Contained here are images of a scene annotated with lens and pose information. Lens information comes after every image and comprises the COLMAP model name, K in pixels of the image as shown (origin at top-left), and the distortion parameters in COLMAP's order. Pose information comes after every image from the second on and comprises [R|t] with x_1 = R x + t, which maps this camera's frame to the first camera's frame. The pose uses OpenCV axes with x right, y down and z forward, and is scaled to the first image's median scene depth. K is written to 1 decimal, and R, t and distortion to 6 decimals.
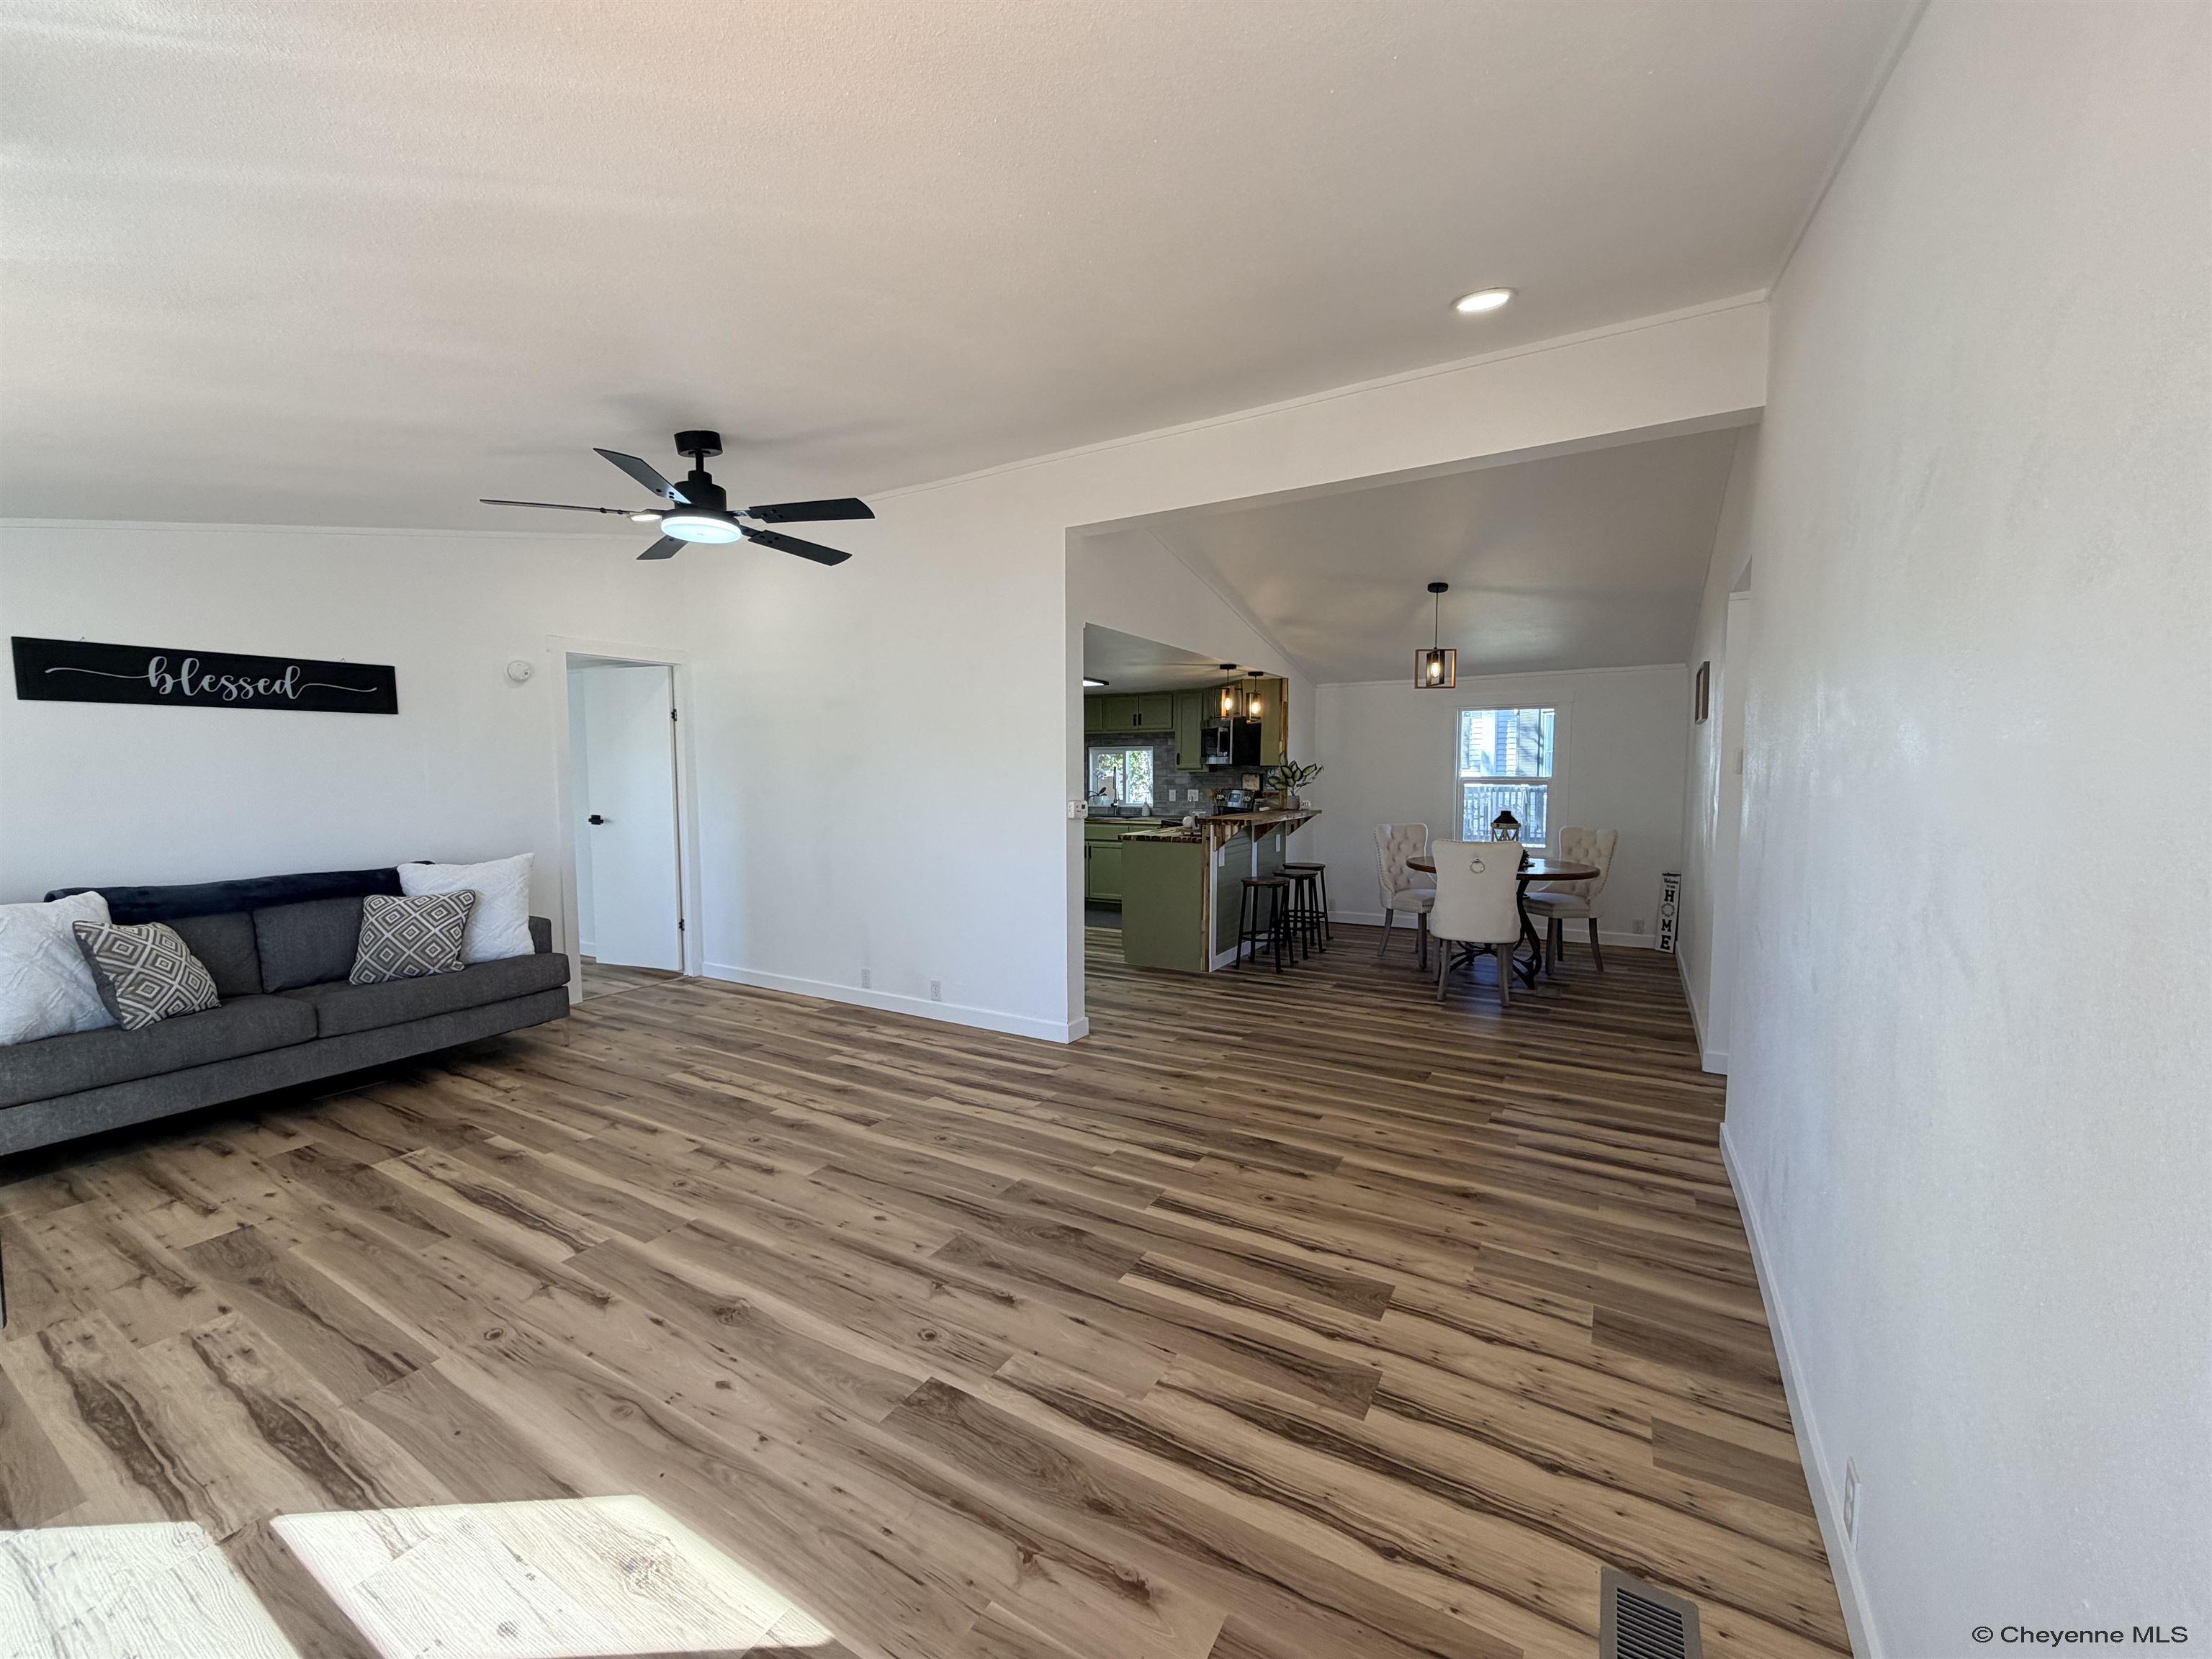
lens RADIAL K [[866.8, 0, 1097.1], [0, 866.8, 872.7], [0, 0, 1]] dist [0.000389, 0.000072]
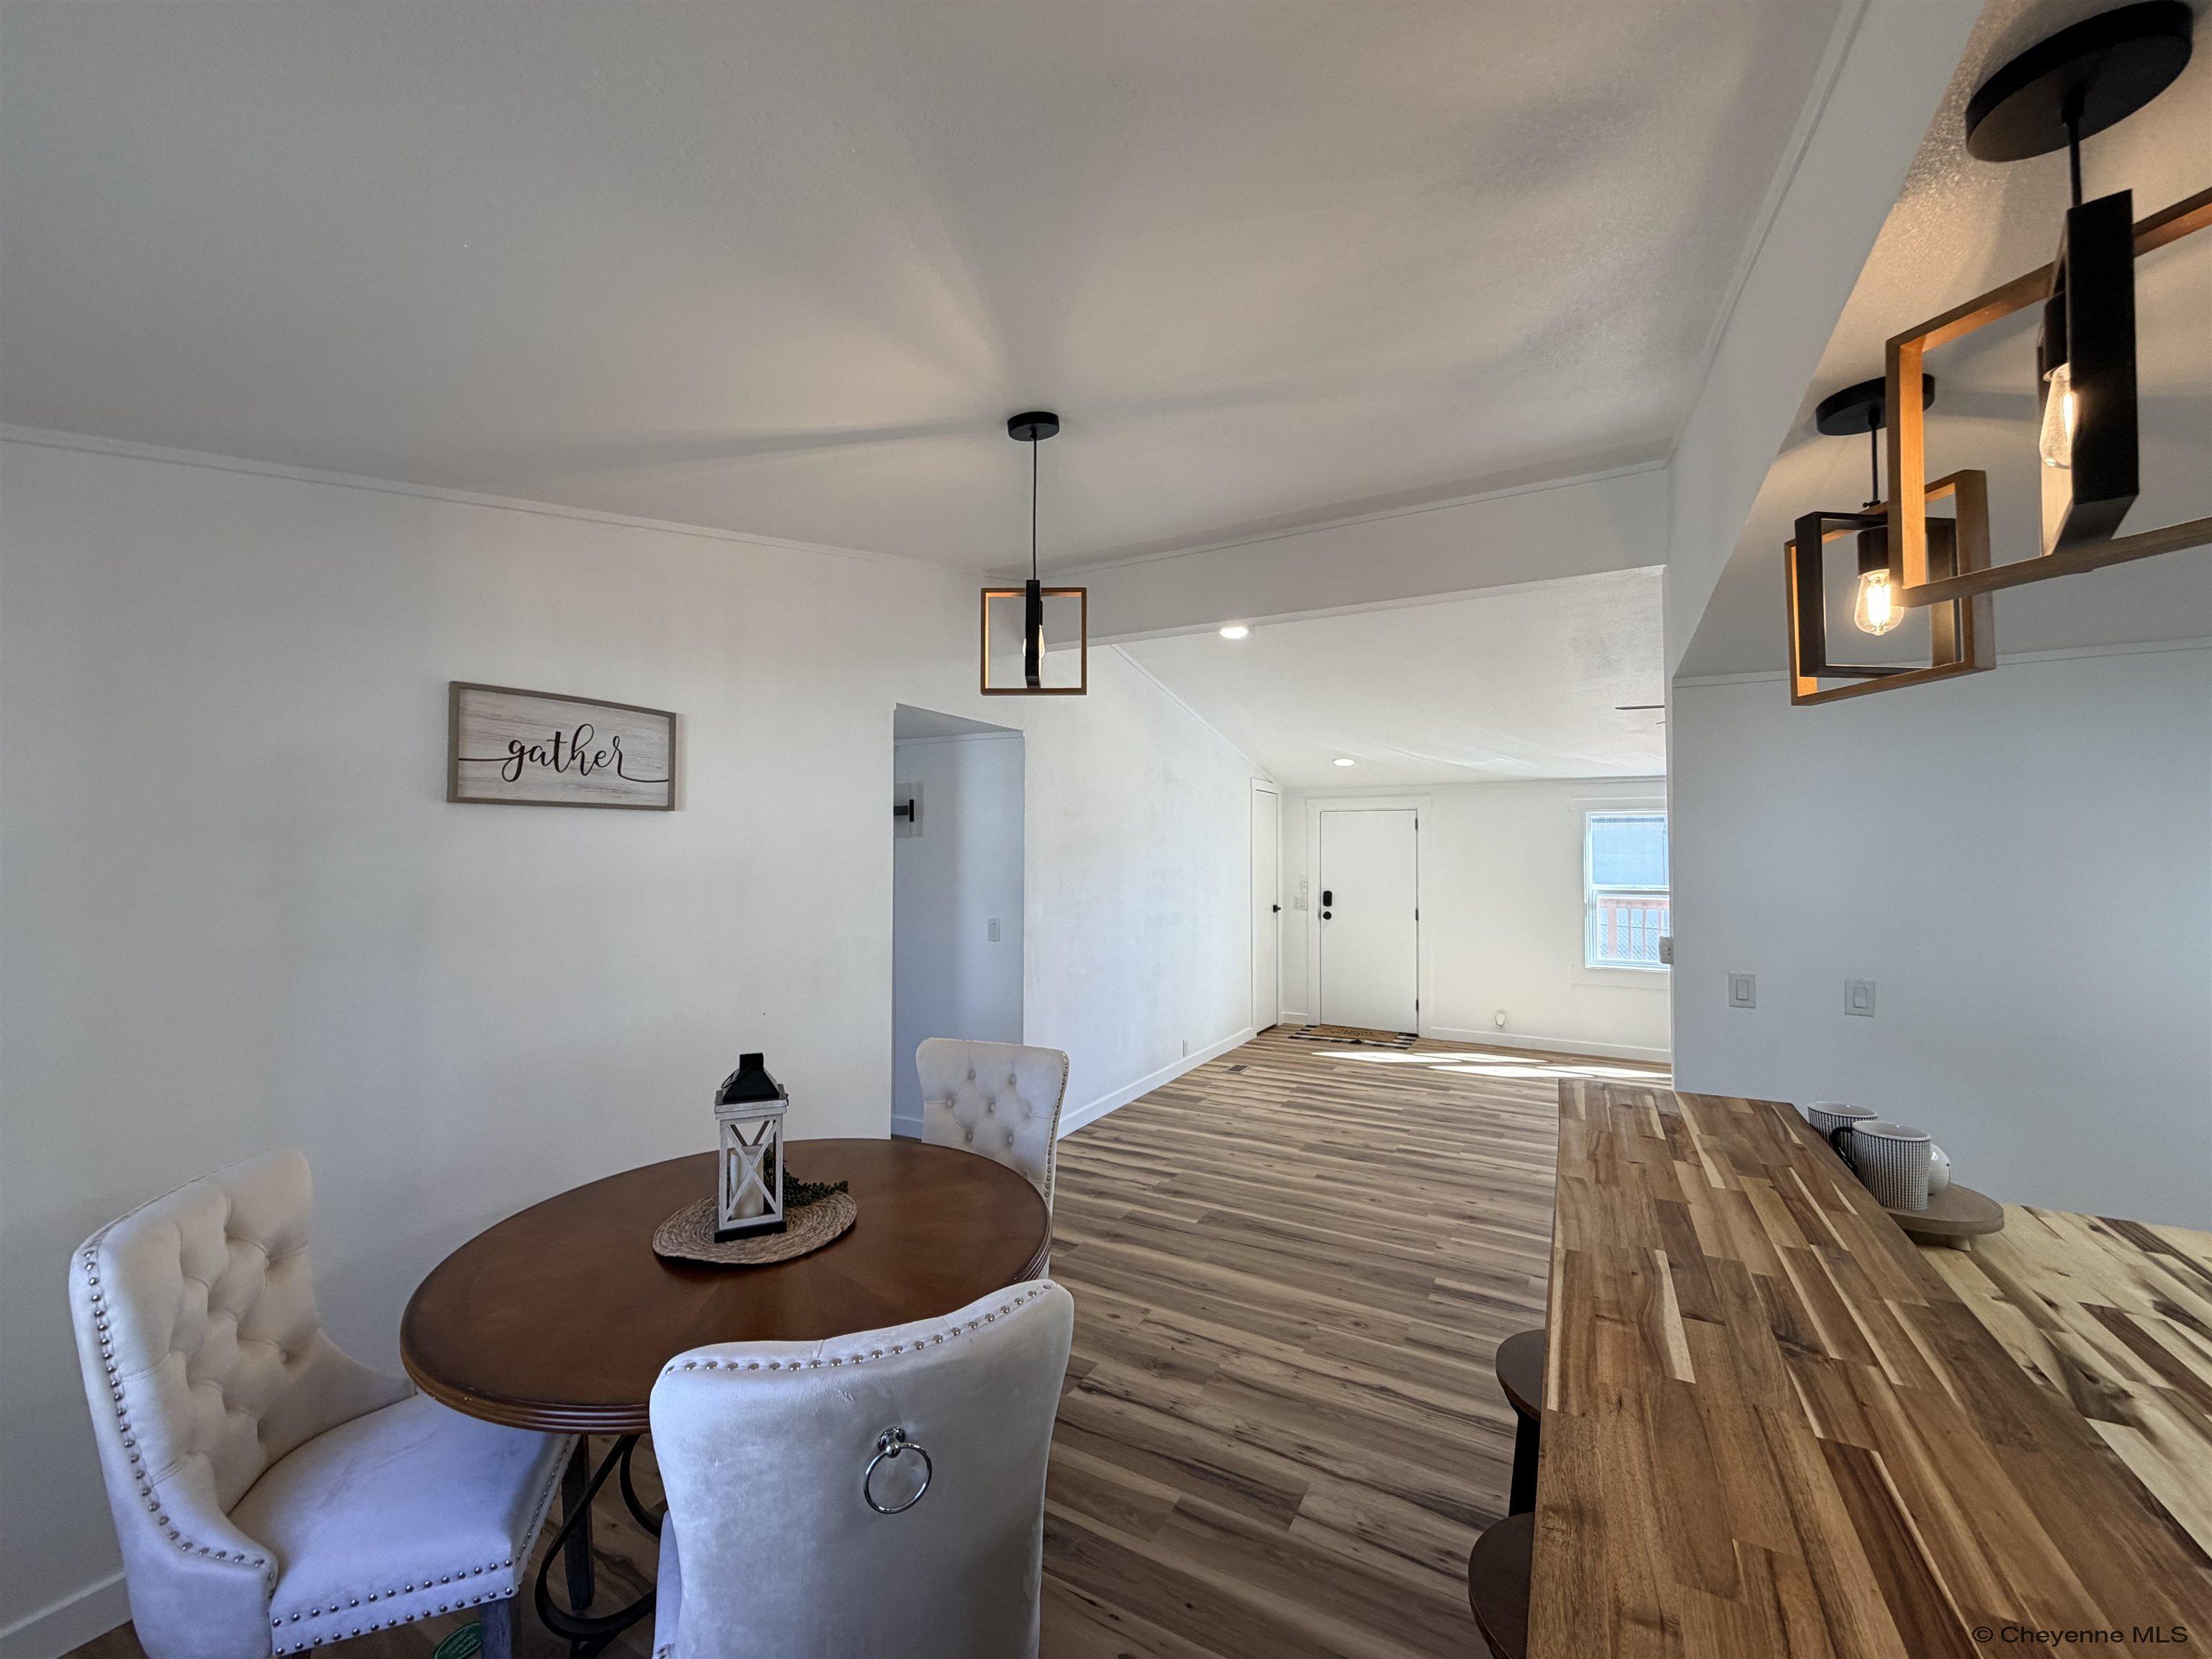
lens RADIAL K [[882.0, 0, 1098.3], [0, 882.0, 830.1], [0, 0, 1]] dist [0.000814, -0.000176]
pose [[-0.999638, 0.000550, -0.026887, 0.584070], [-0.001814, 0.996134, 0.087830, -0.293408], [0.026832, 0.087847, -0.995773, 2.135731]]
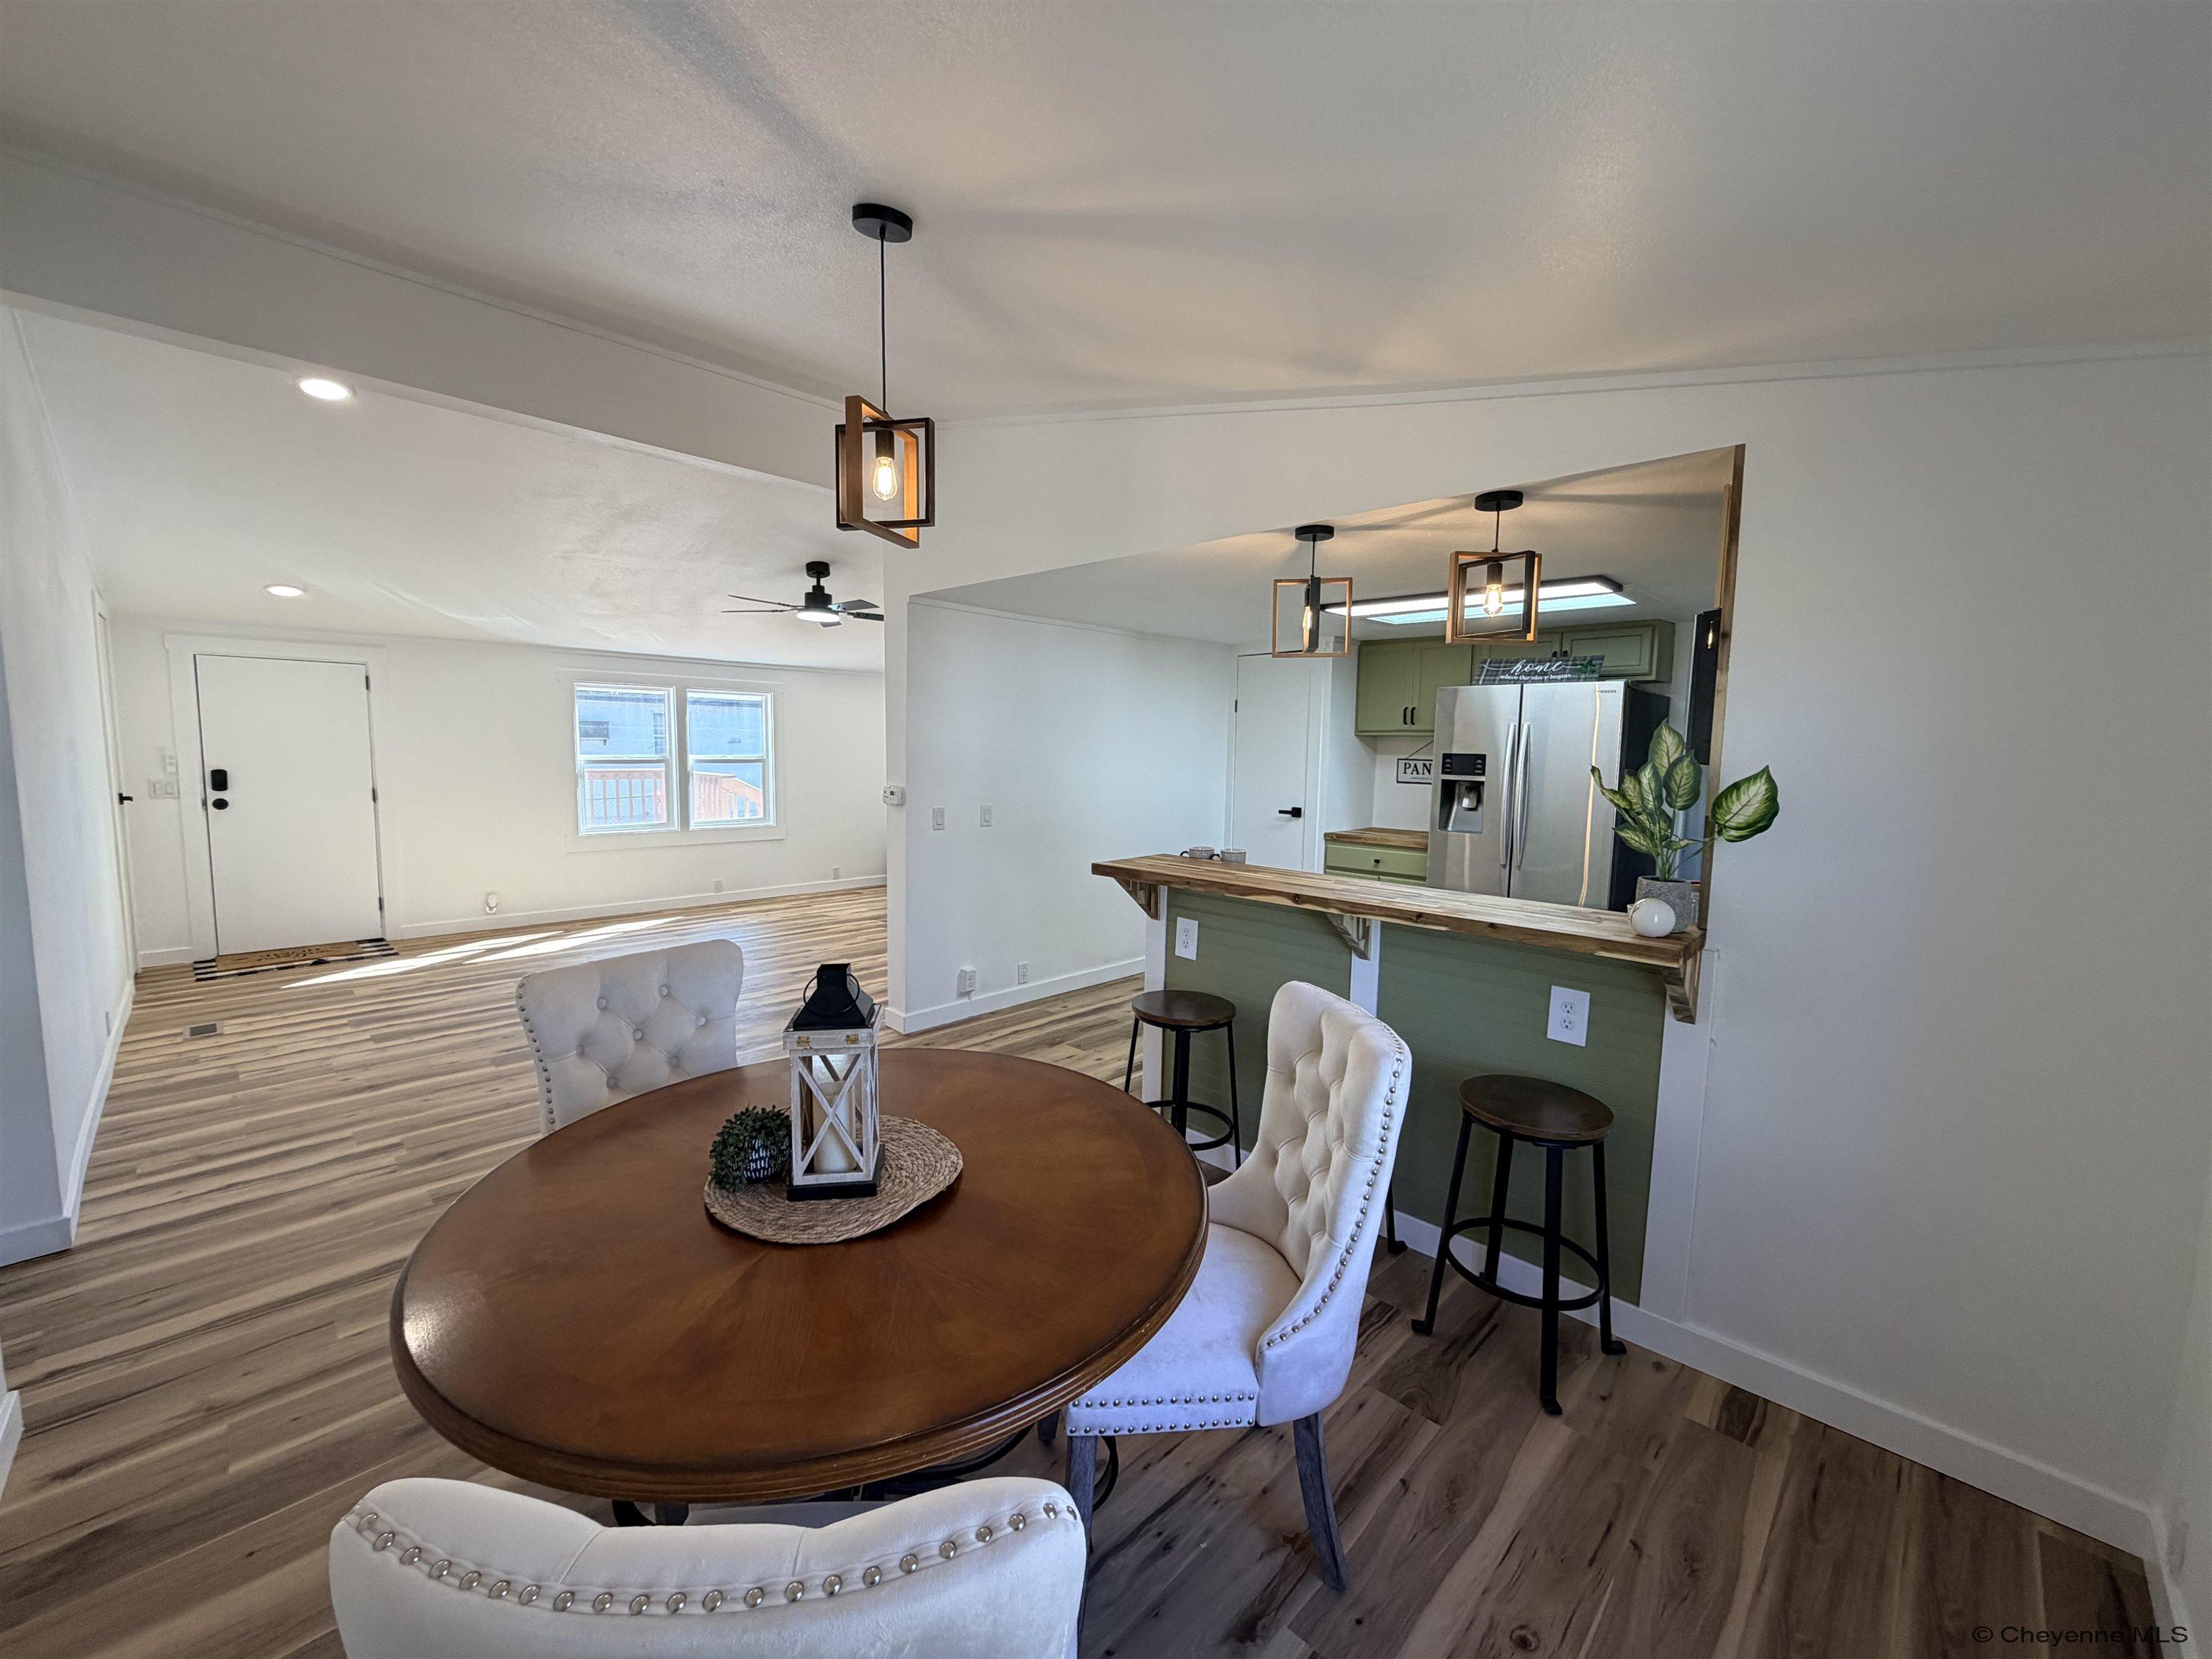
lens RADIAL K [[882.0, 0, 1098.3], [0, 882.0, 830.1], [0, 0, 1]] dist [0.000814, -0.000176]
pose [[-0.235653, 0.094882, -0.967194, 1.117617], [-0.127566, 0.983592, 0.127571, -0.239251], [0.963428, 0.153444, -0.219683, 1.815796]]
